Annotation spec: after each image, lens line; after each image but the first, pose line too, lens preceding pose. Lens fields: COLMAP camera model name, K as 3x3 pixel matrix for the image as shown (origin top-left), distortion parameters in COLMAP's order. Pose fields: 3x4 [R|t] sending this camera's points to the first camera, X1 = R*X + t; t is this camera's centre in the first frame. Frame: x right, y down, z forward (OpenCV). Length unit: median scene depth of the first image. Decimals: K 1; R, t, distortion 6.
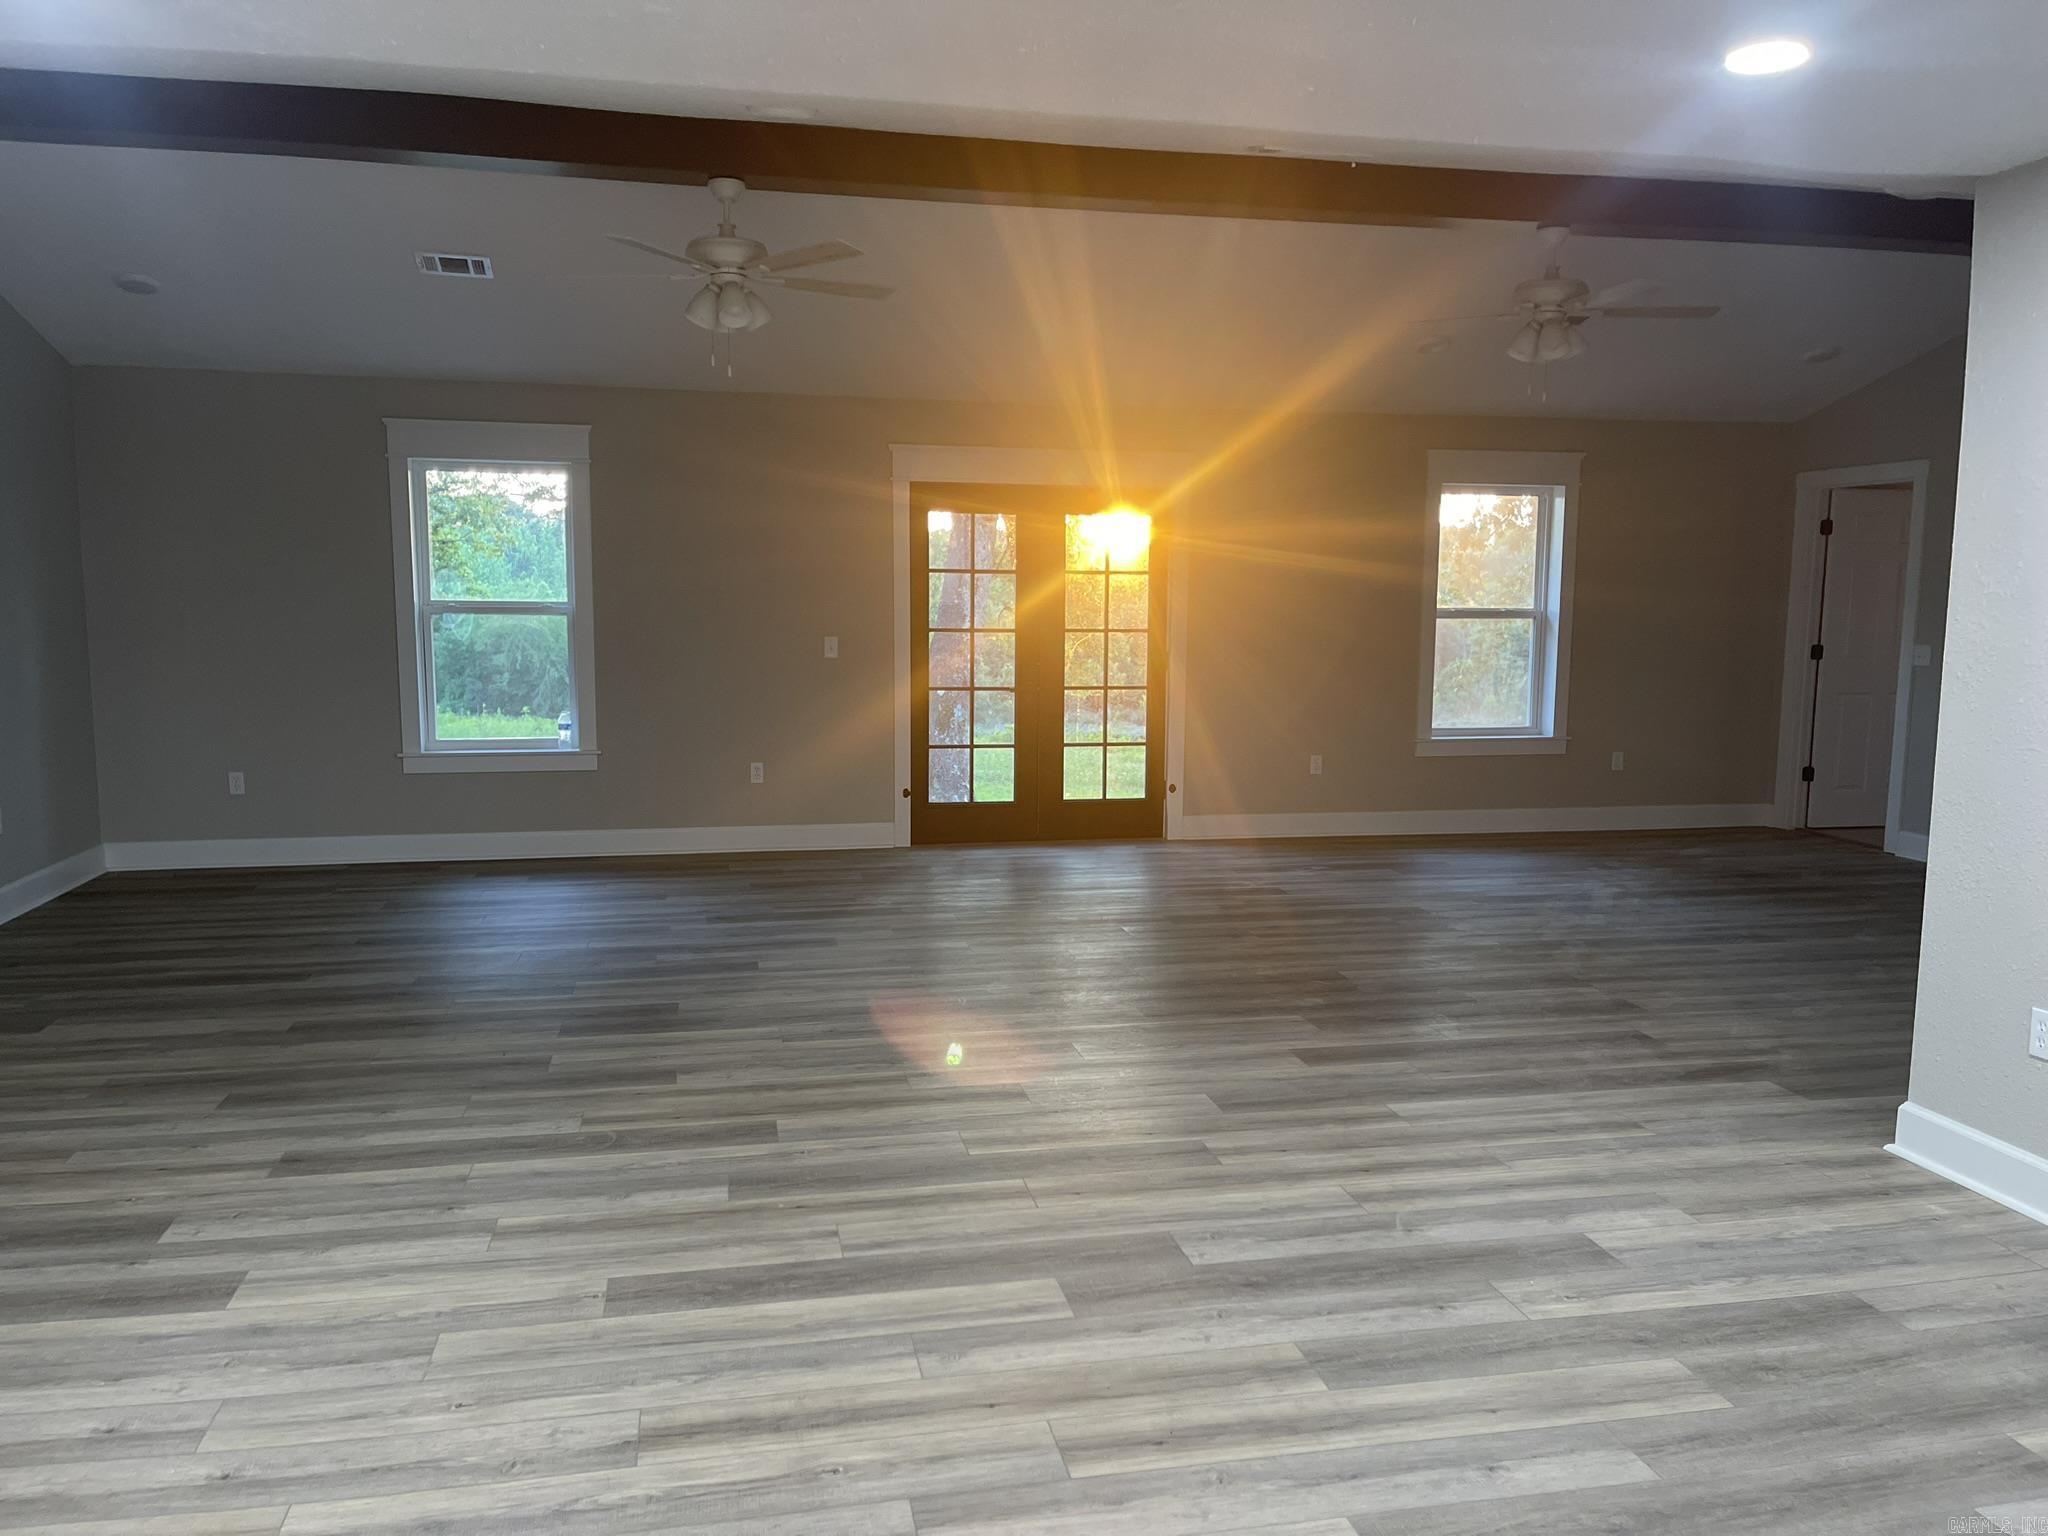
lens RADIAL K [[1549.2, 0, 1030.7], [0, 1549.2, 769.8], [0, 0, 1]] dist [0.051811, -0.043408]
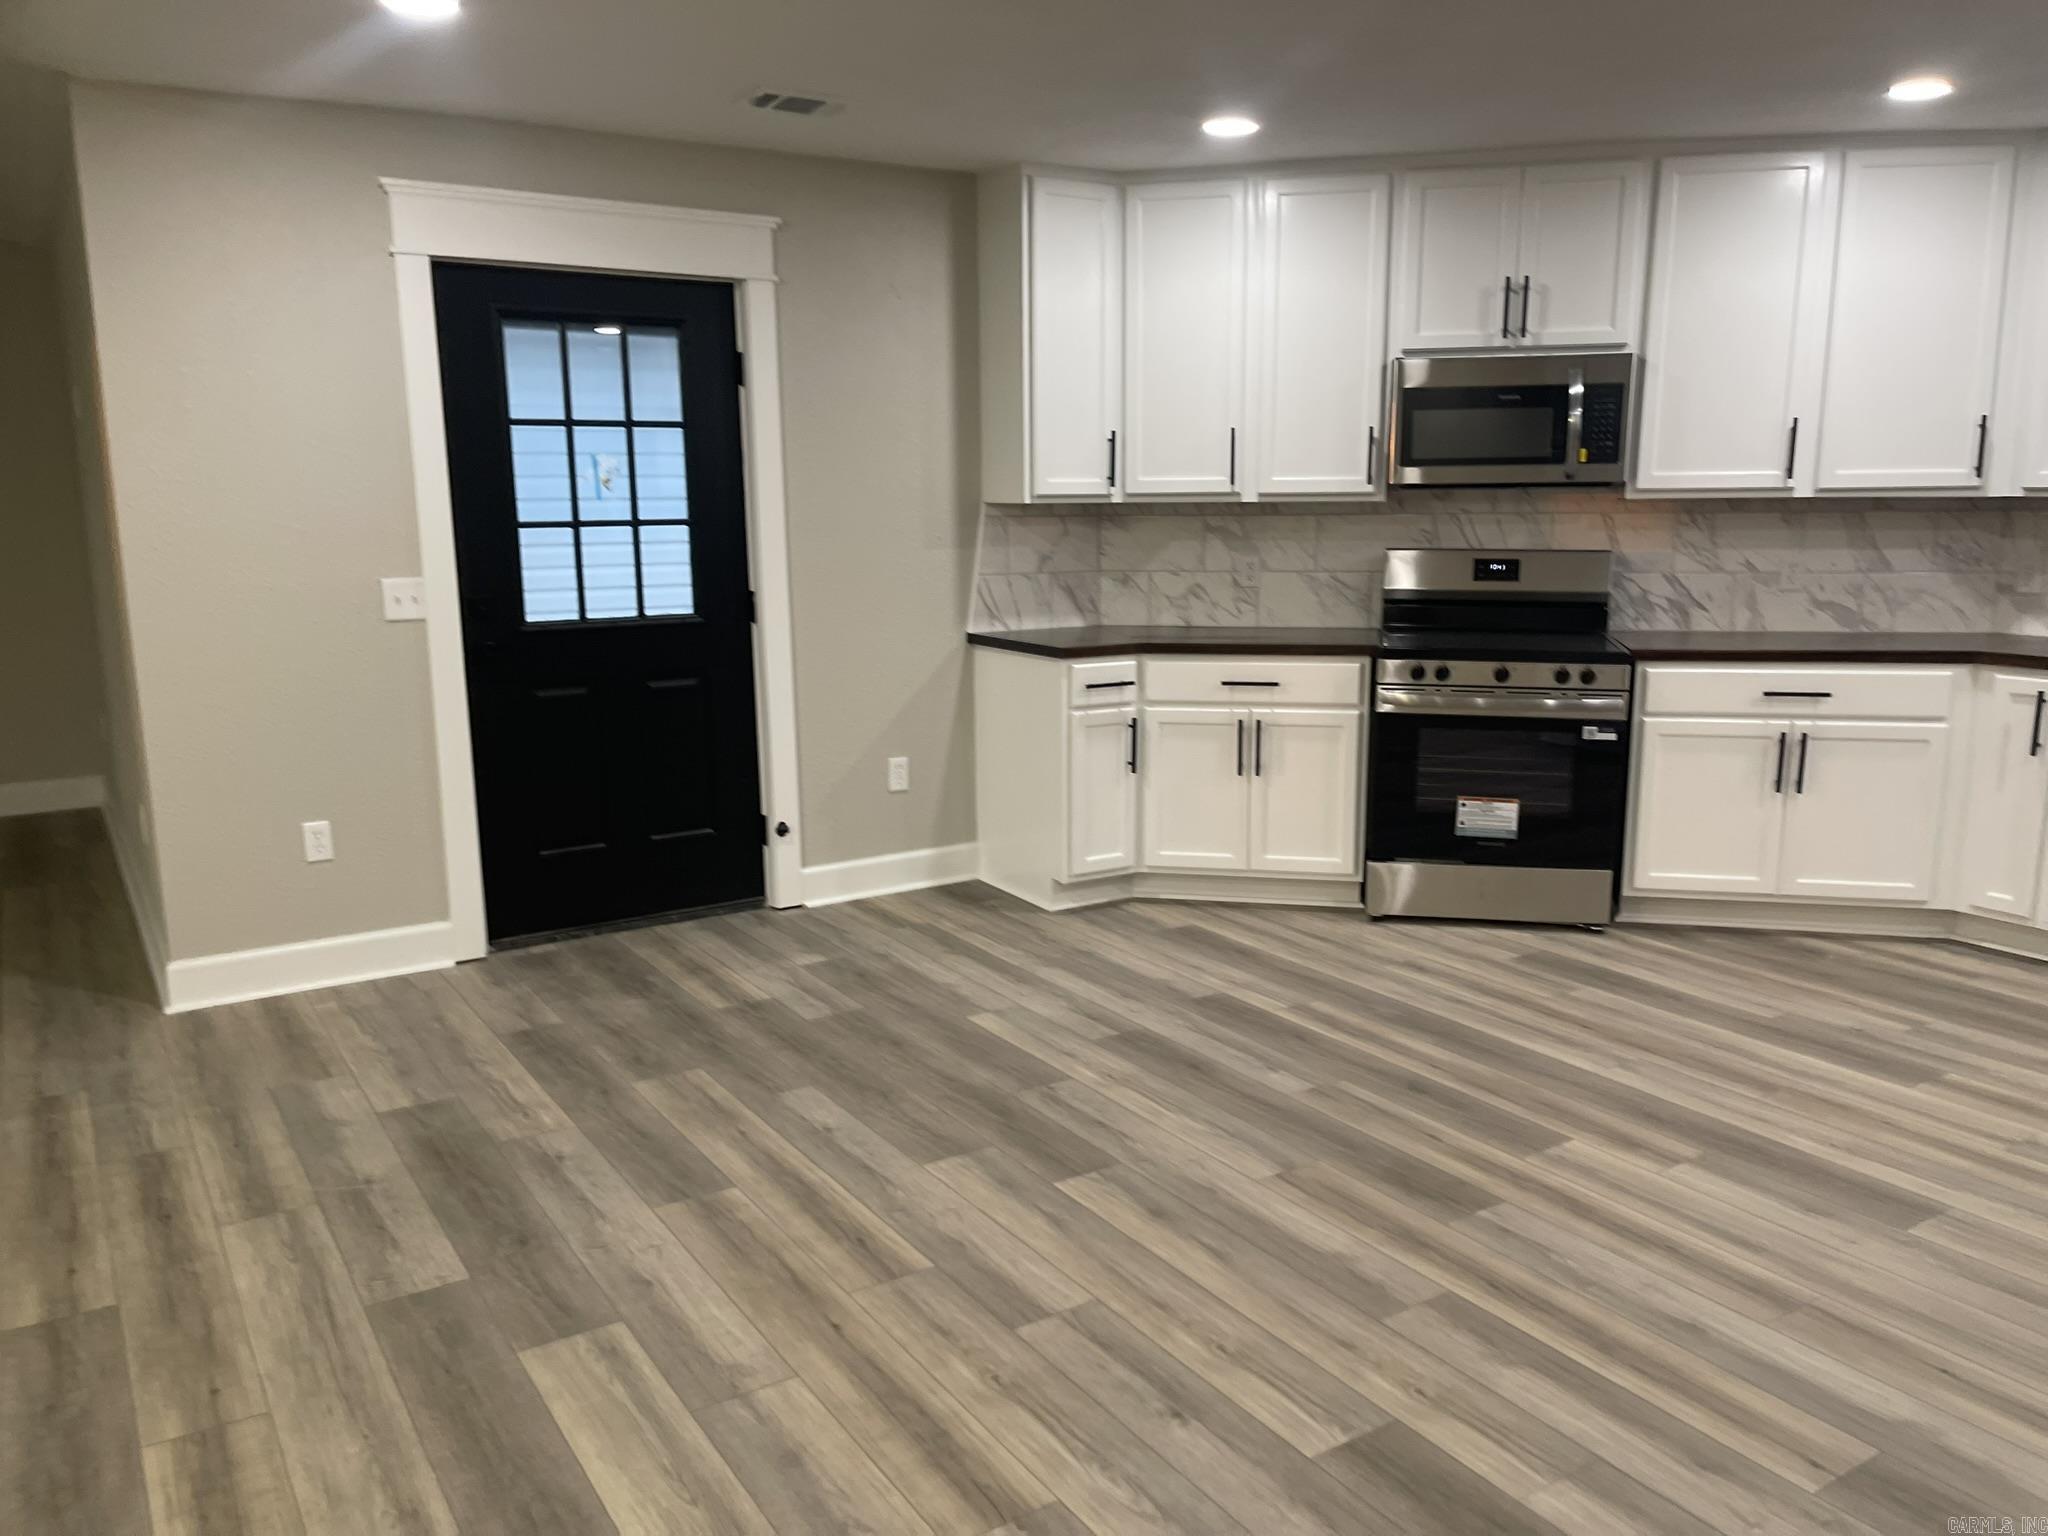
lens RADIAL K [[1549.2, 0, 1030.7], [0, 1549.2, 769.8], [0, 0, 1]] dist [0.051811, -0.043408]
pose [[-0.350389, -0.173592, 0.920377, -0.701937], [0.109694, 0.968305, 0.224393, -0.107672], [-0.930158, 0.179585, -0.320242, 0.873560]]
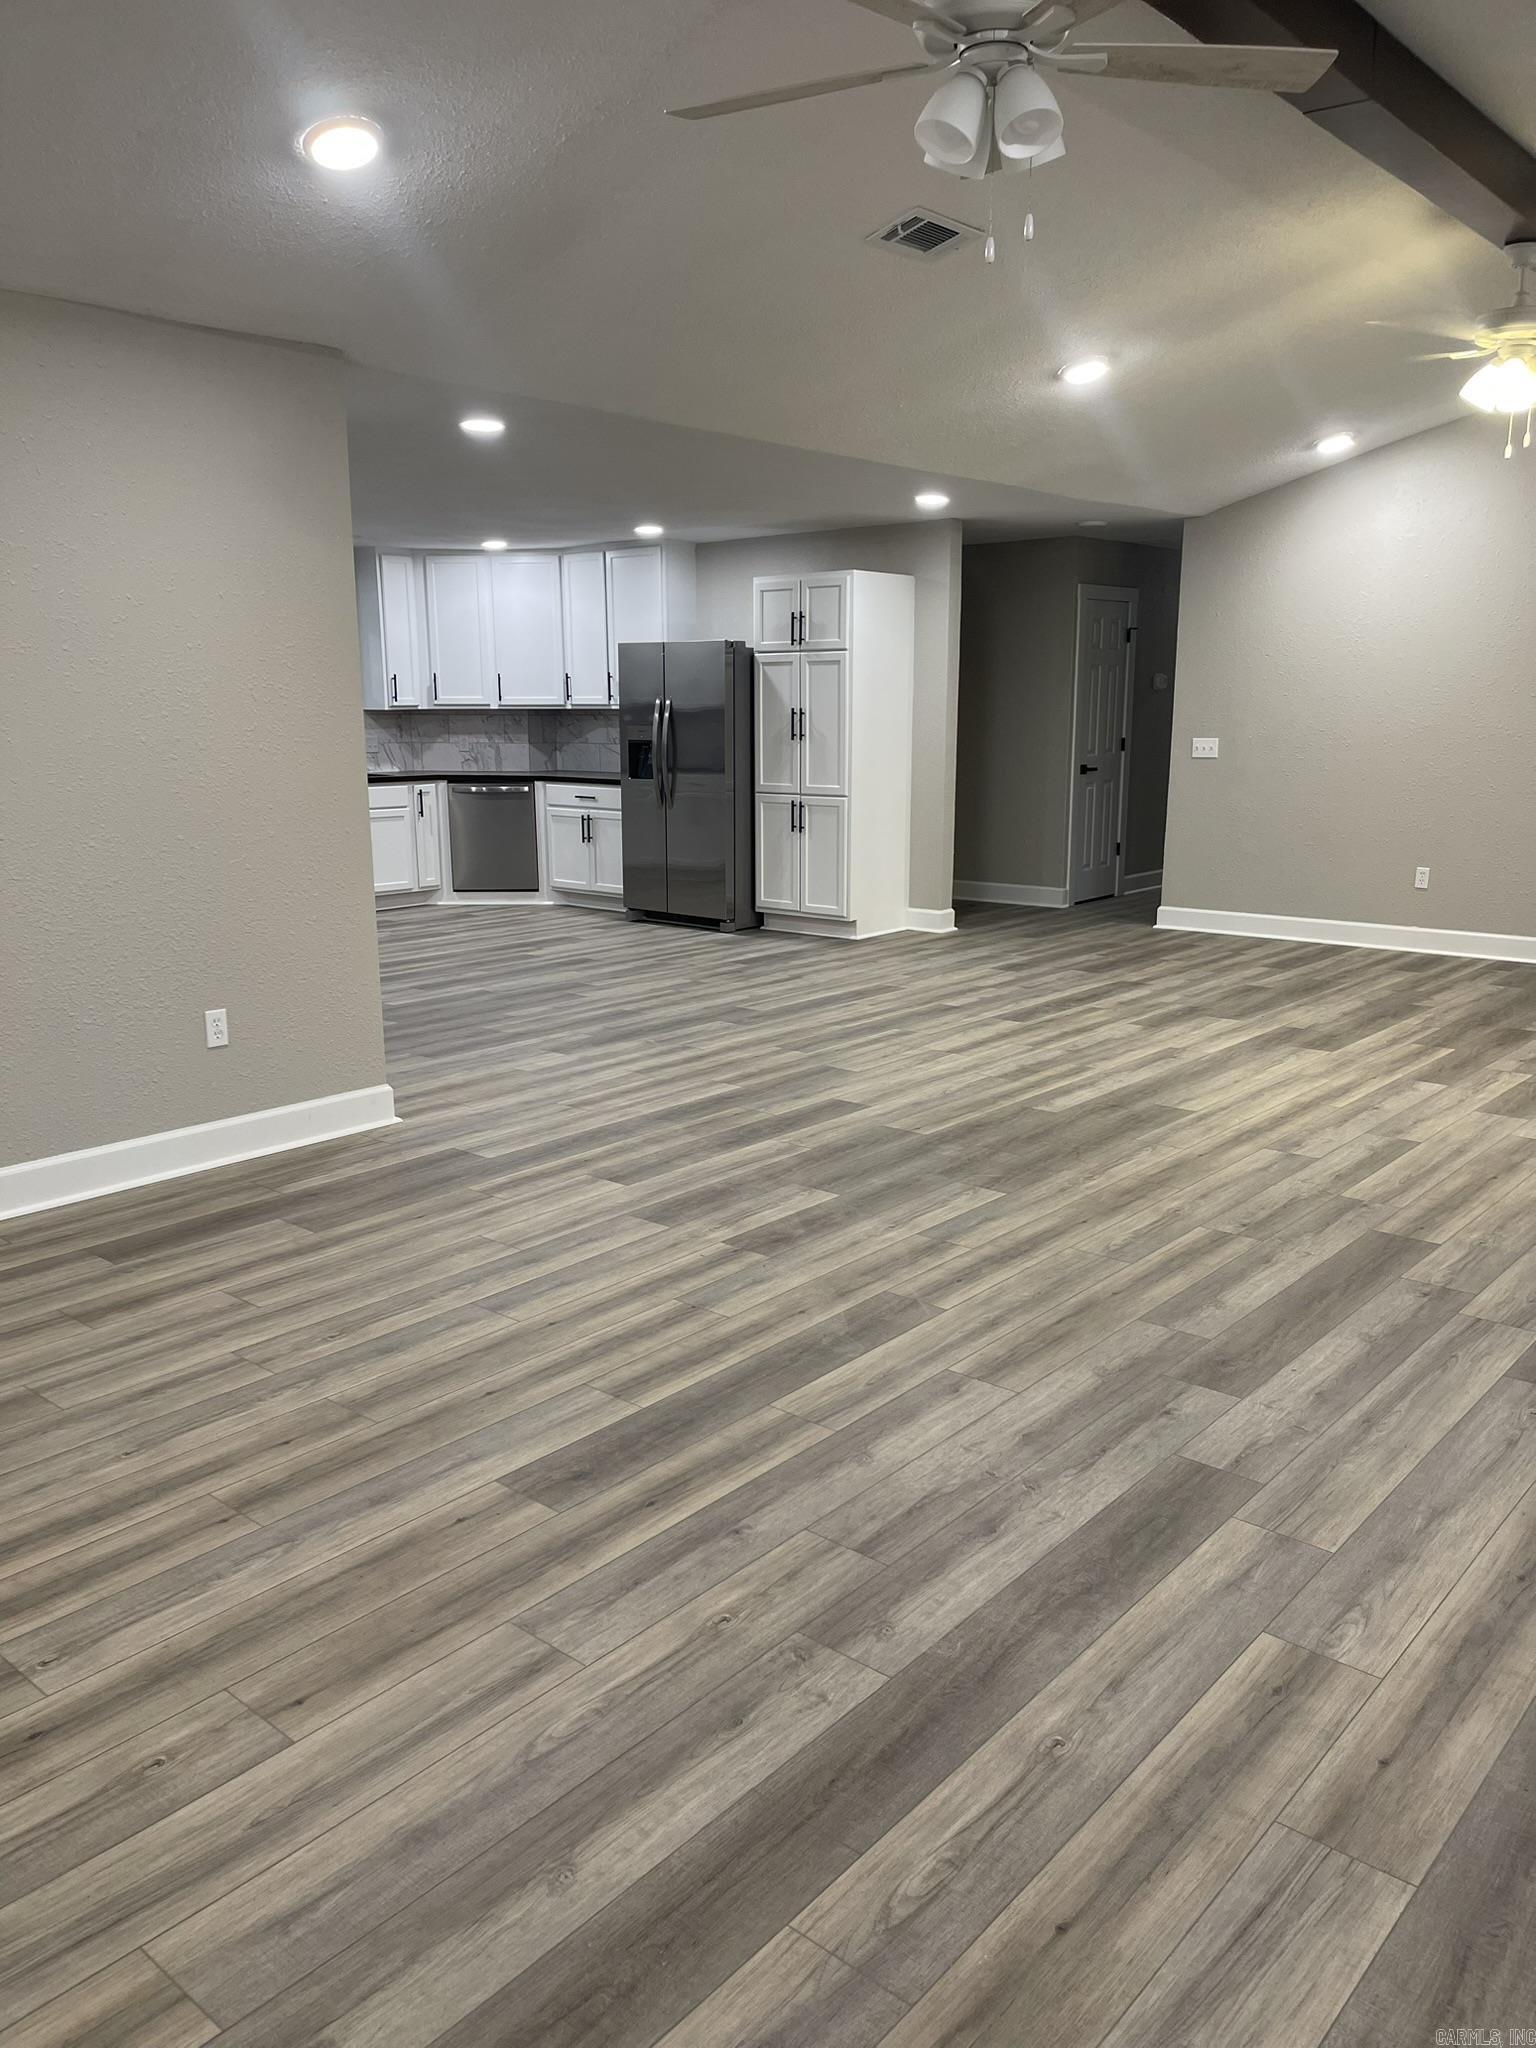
lens RADIAL K [[1549.2, 0, 763.3], [0, 1549.2, 1041.5], [0, 0, 1]] dist [0.051811, -0.043408]
pose [[-0.798408, 0.126364, -0.588707, 1.222344], [-0.065300, 0.953792, 0.293287, -0.263907], [0.598565, 0.272605, -0.753264, 2.465258]]
